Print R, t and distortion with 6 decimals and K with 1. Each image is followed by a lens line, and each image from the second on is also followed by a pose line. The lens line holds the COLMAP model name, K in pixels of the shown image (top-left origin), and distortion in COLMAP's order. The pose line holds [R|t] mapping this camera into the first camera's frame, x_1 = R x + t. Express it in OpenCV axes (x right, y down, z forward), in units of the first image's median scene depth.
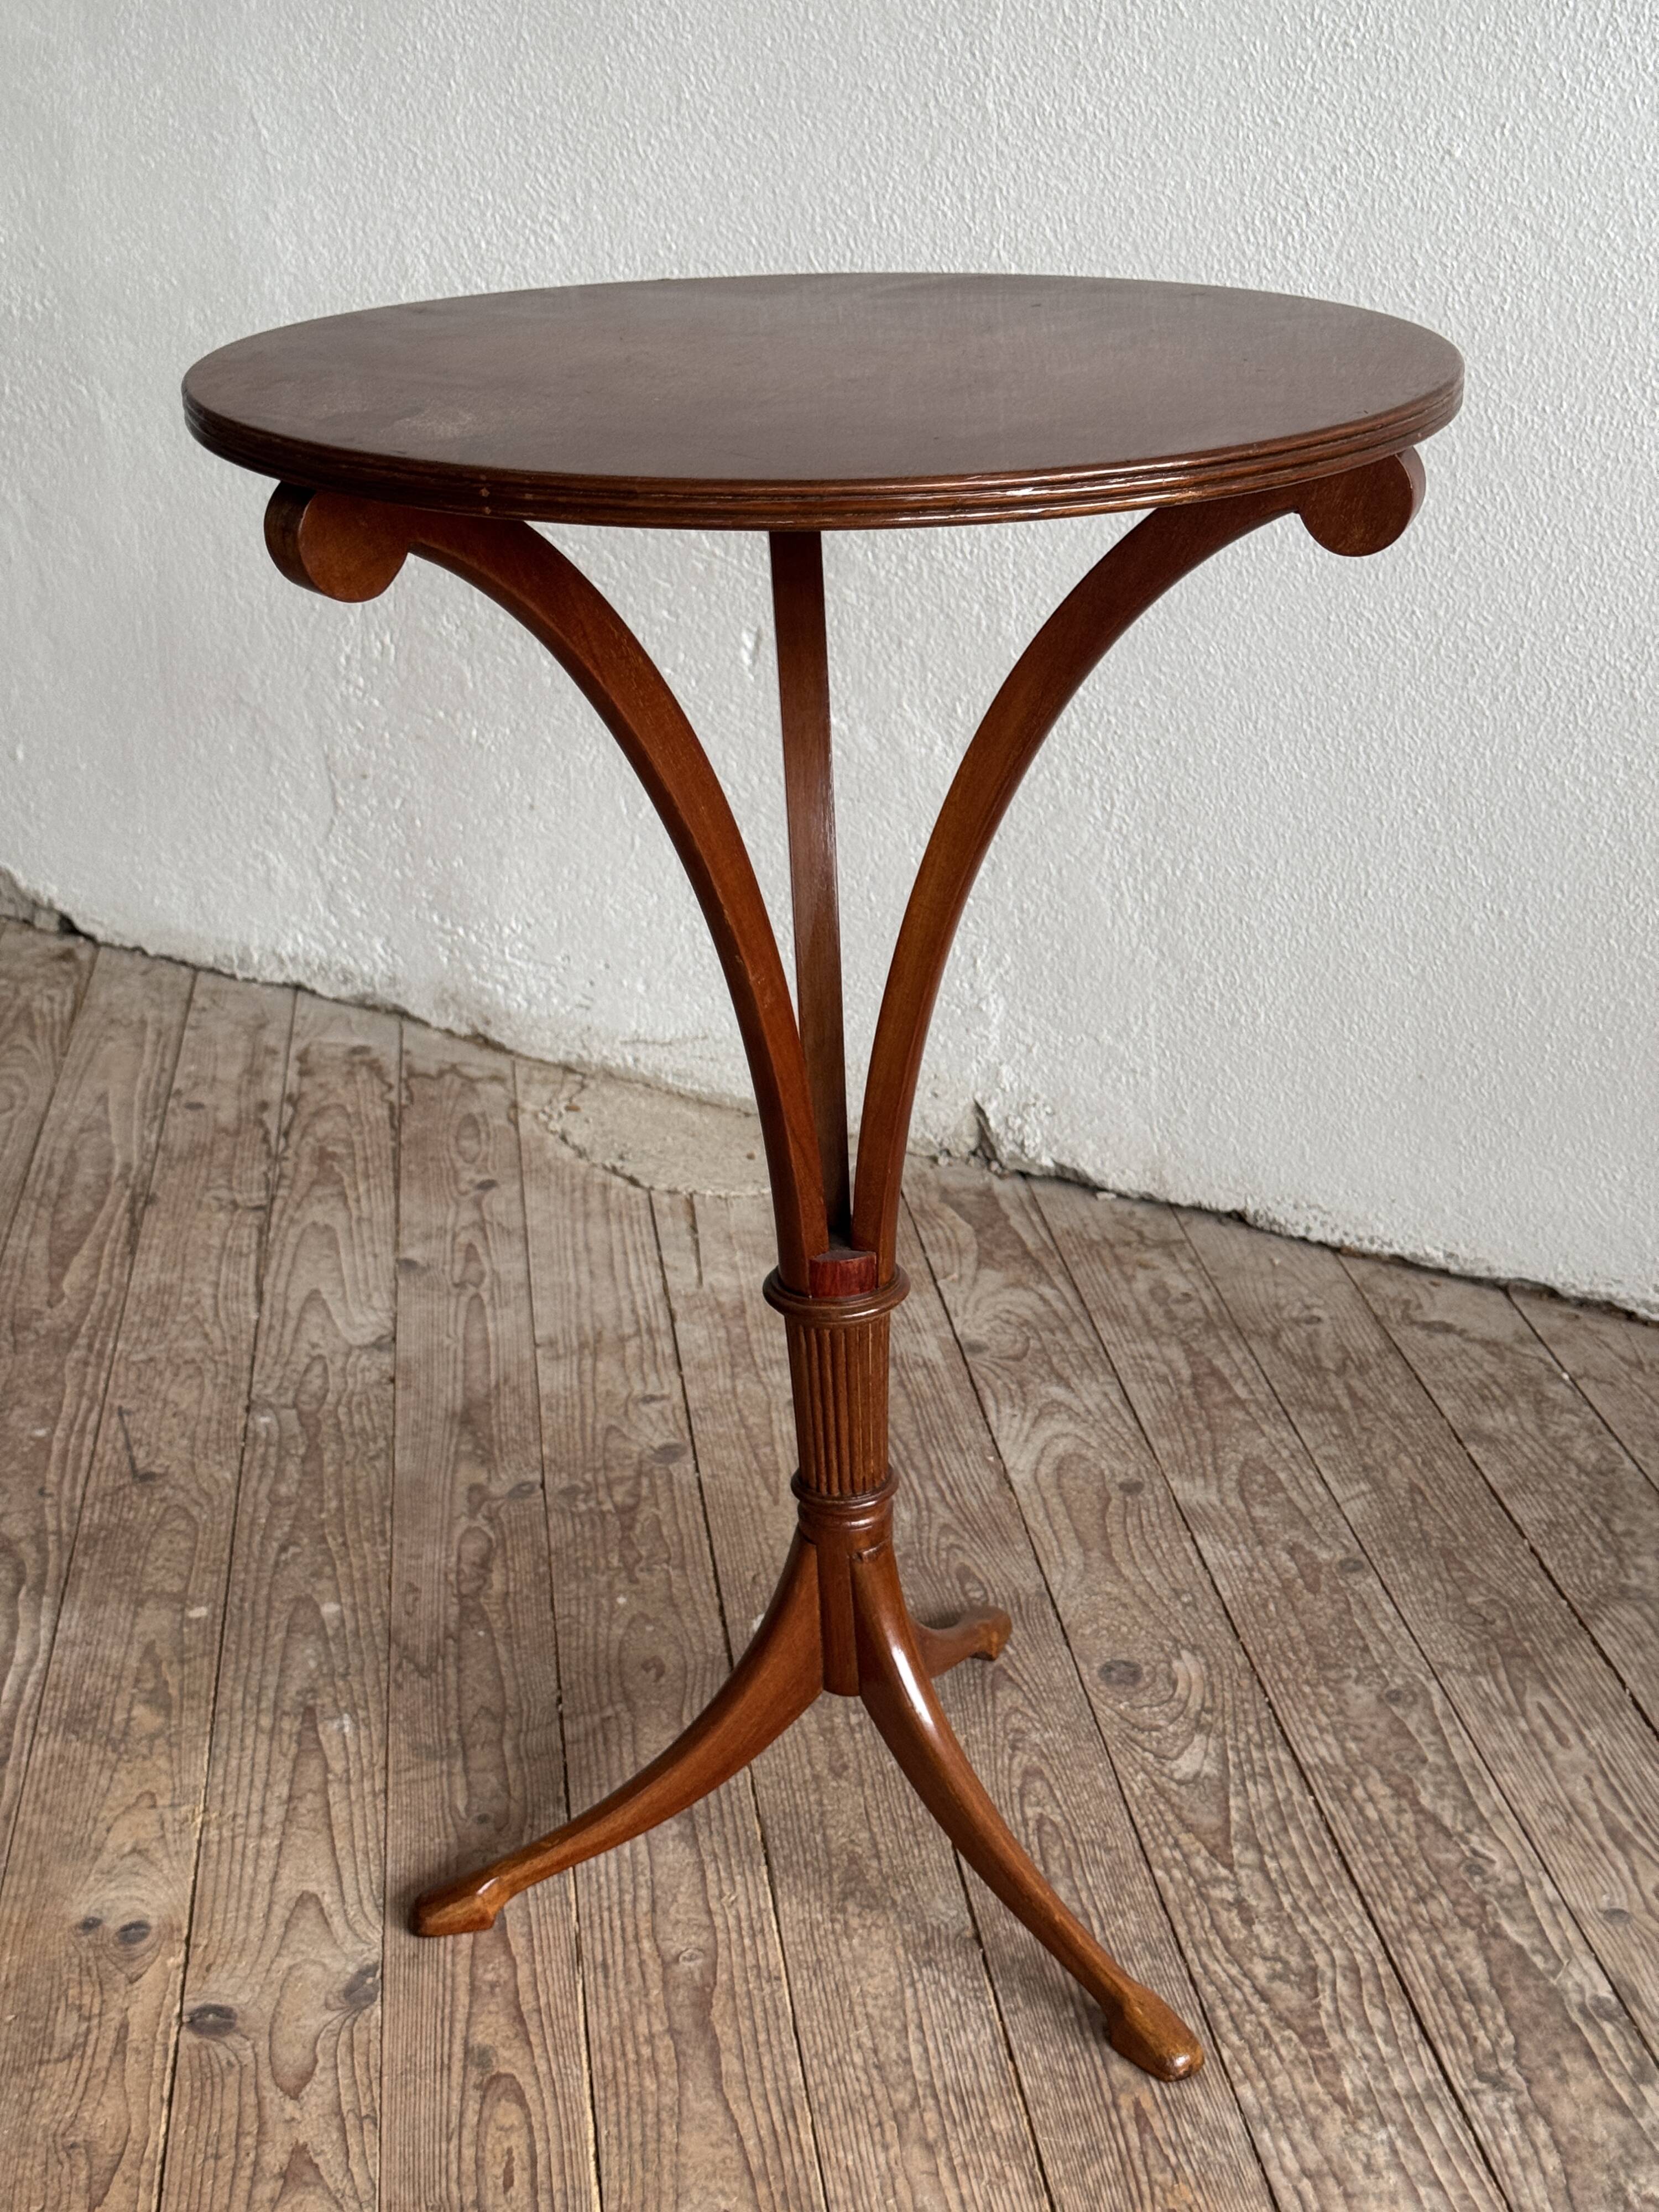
lens RADIAL K [[3055.7, 0, 859.3], [0, 3055.7, 1116.0], [0, 0, 1]] dist [0.186324, -0.367256]
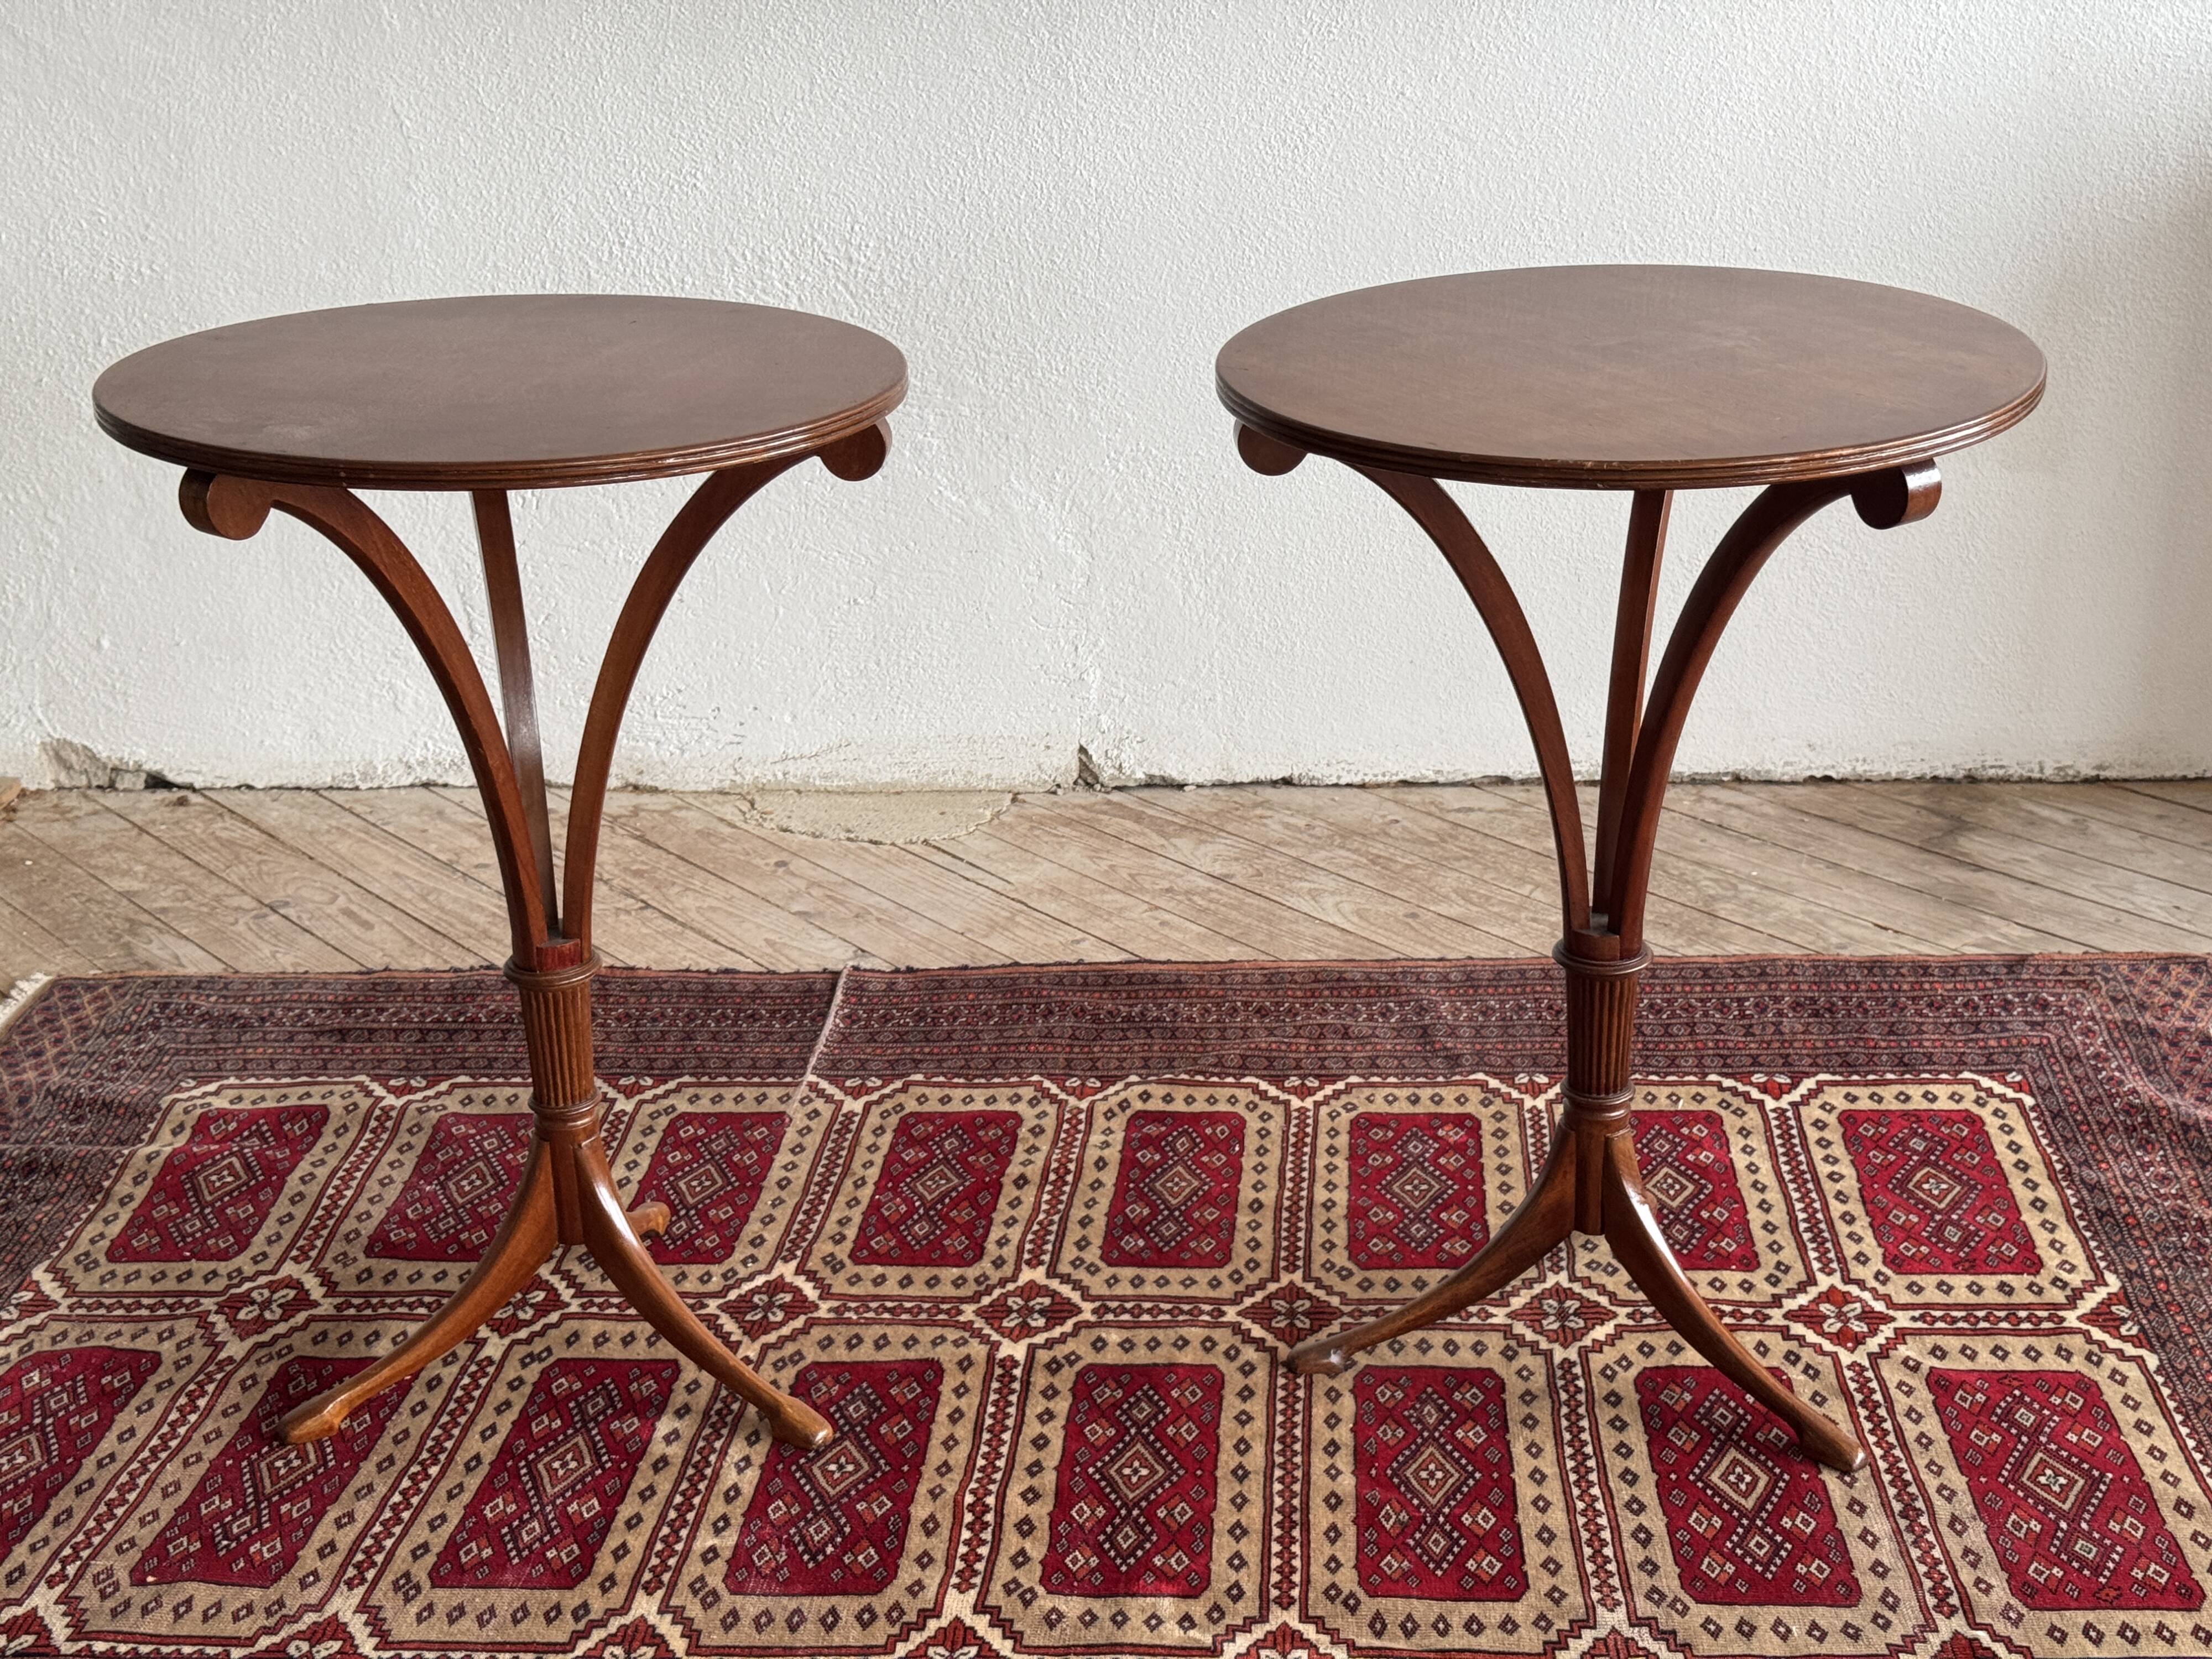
lens RADIAL K [[3034.0, 0, 1081.2], [0, 3034.0, 839.7], [0, 0, 1]] dist [0.151677, -0.140974]
pose [[0.858056, -0.177535, 0.481894, -0.724754], [0.198886, 0.979998, 0.006908, 0.032001], [-0.473482, 0.089915, 0.876202, -0.282236]]
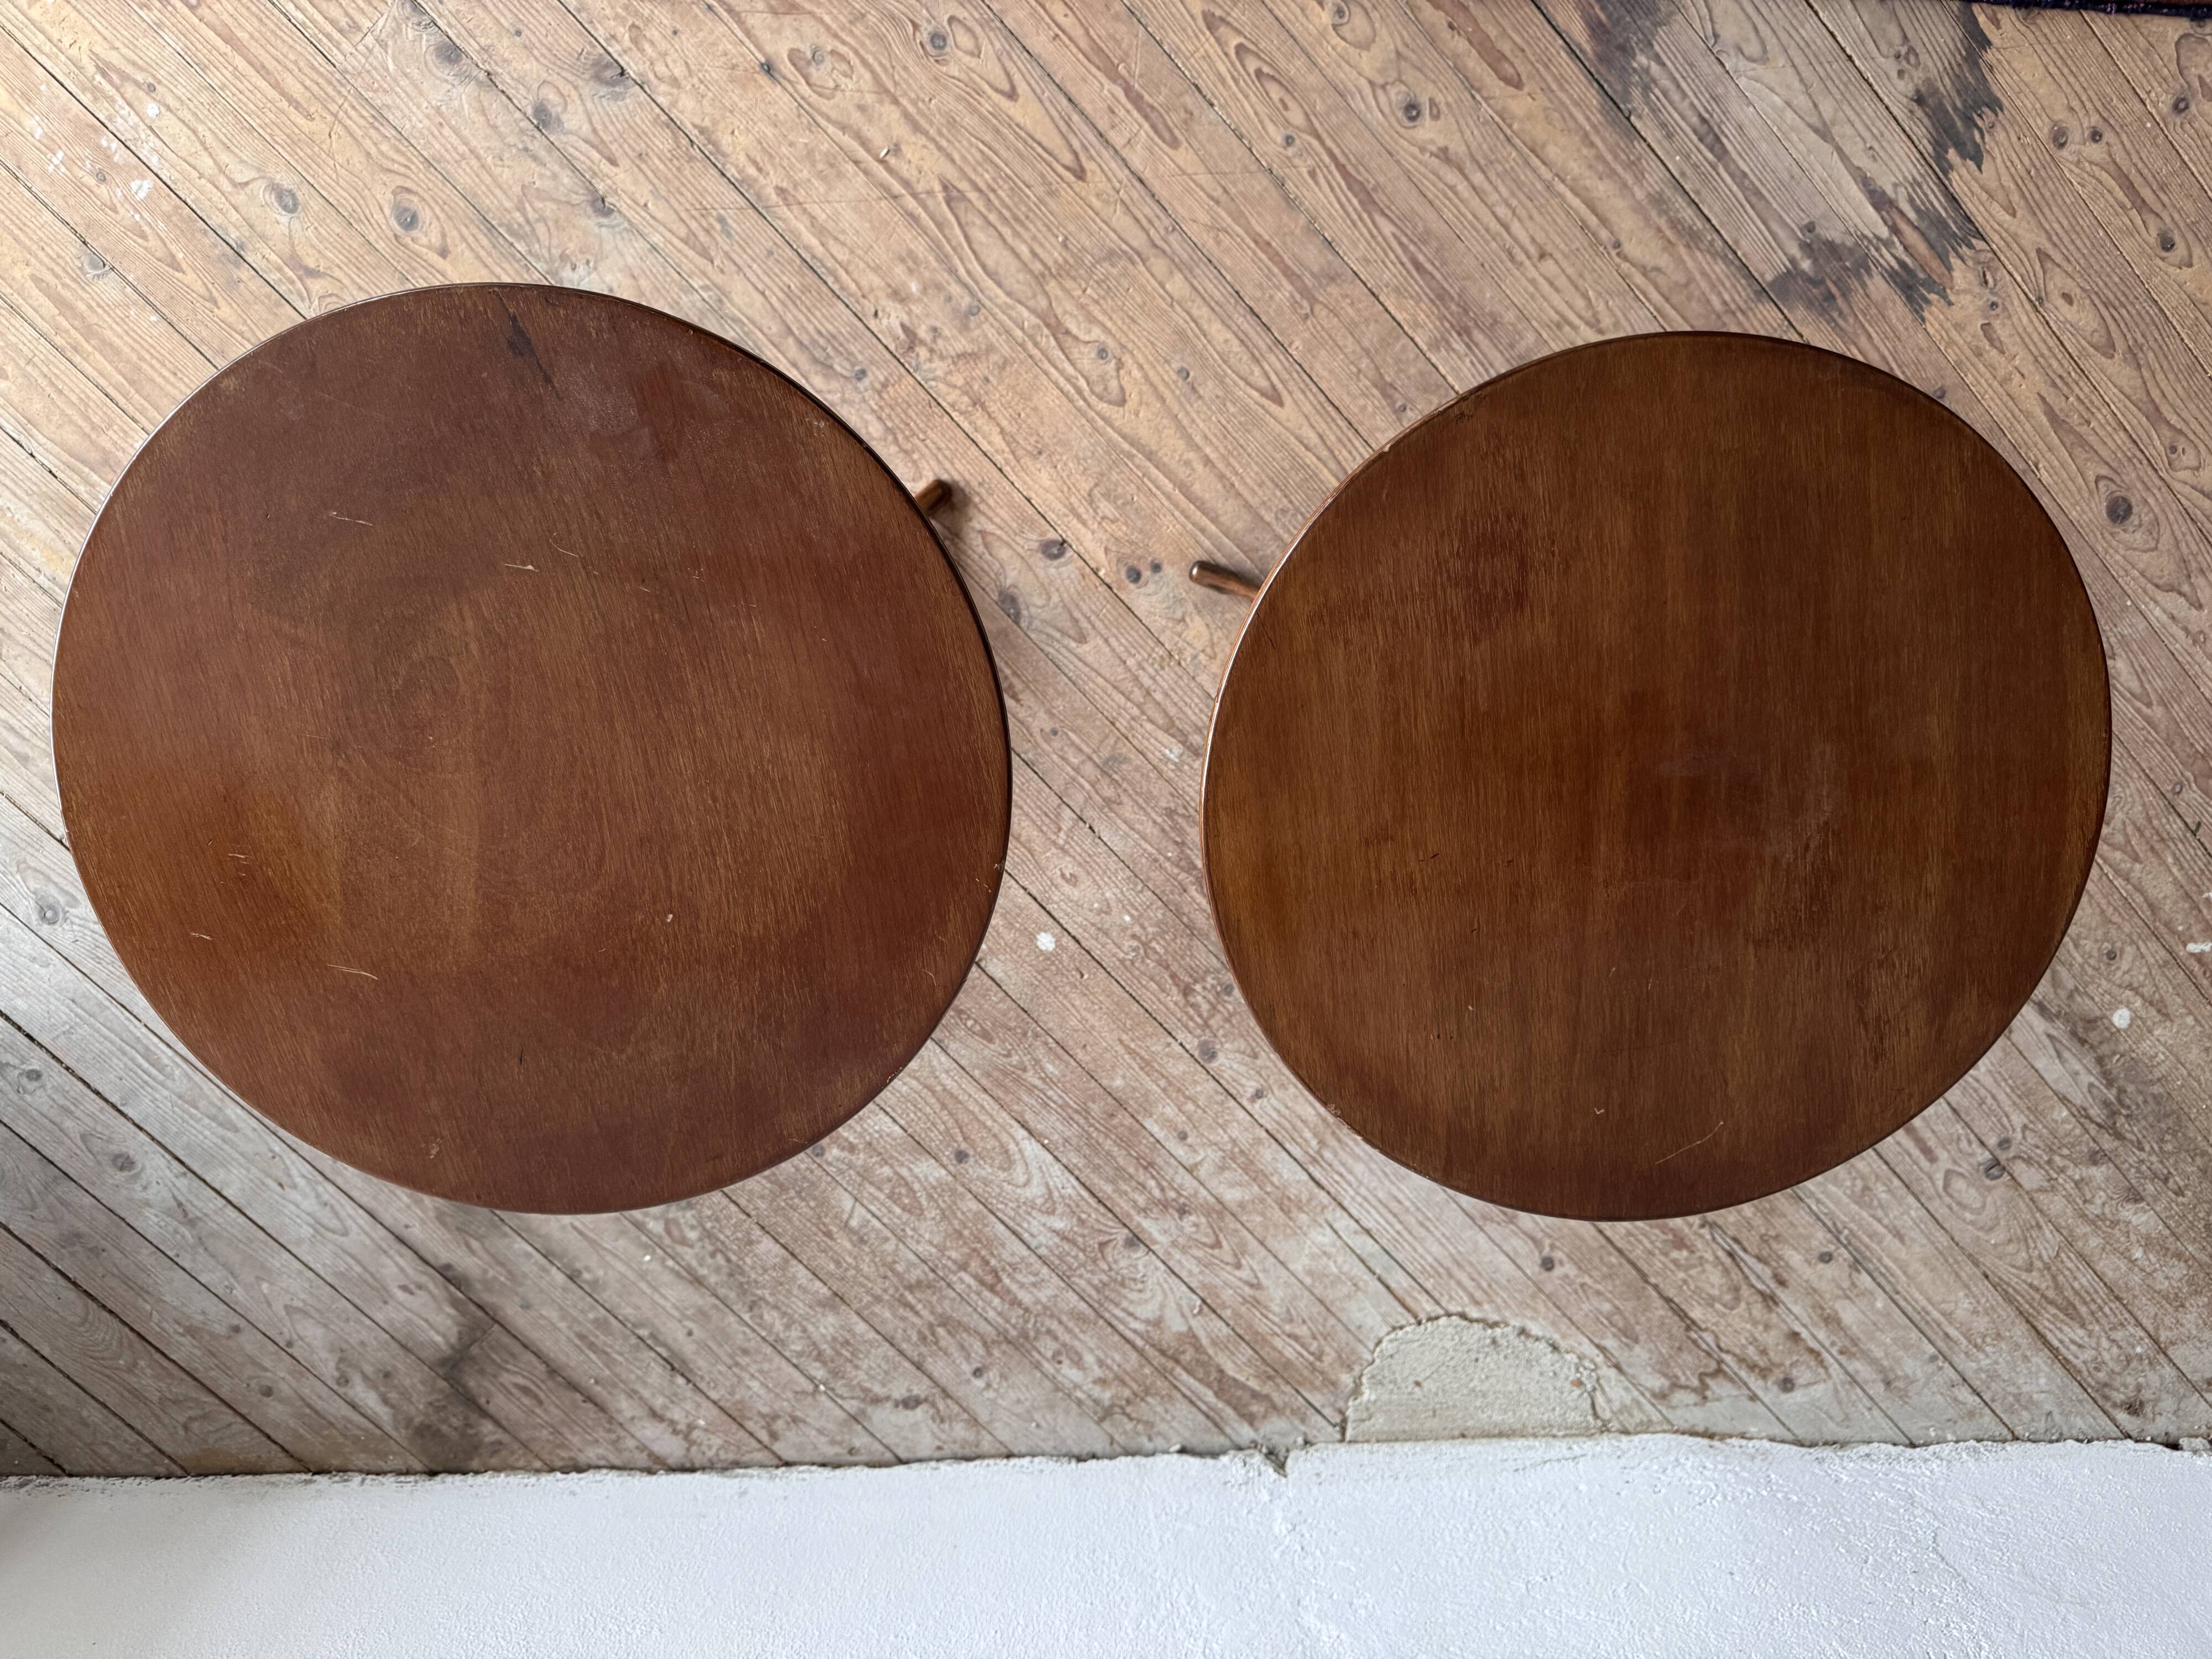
lens RADIAL K [[1563.9, 0, 1114.5], [0, 1563.9, 823.2], [0, 0, 1]] dist [0.059392, -0.098211]
pose [[-0.812208, 0.568719, 0.129910, -0.188051], [-0.232763, -0.520128, 0.821759, -0.484521], [0.534920, 0.637201, 0.554830, 0.366719]]
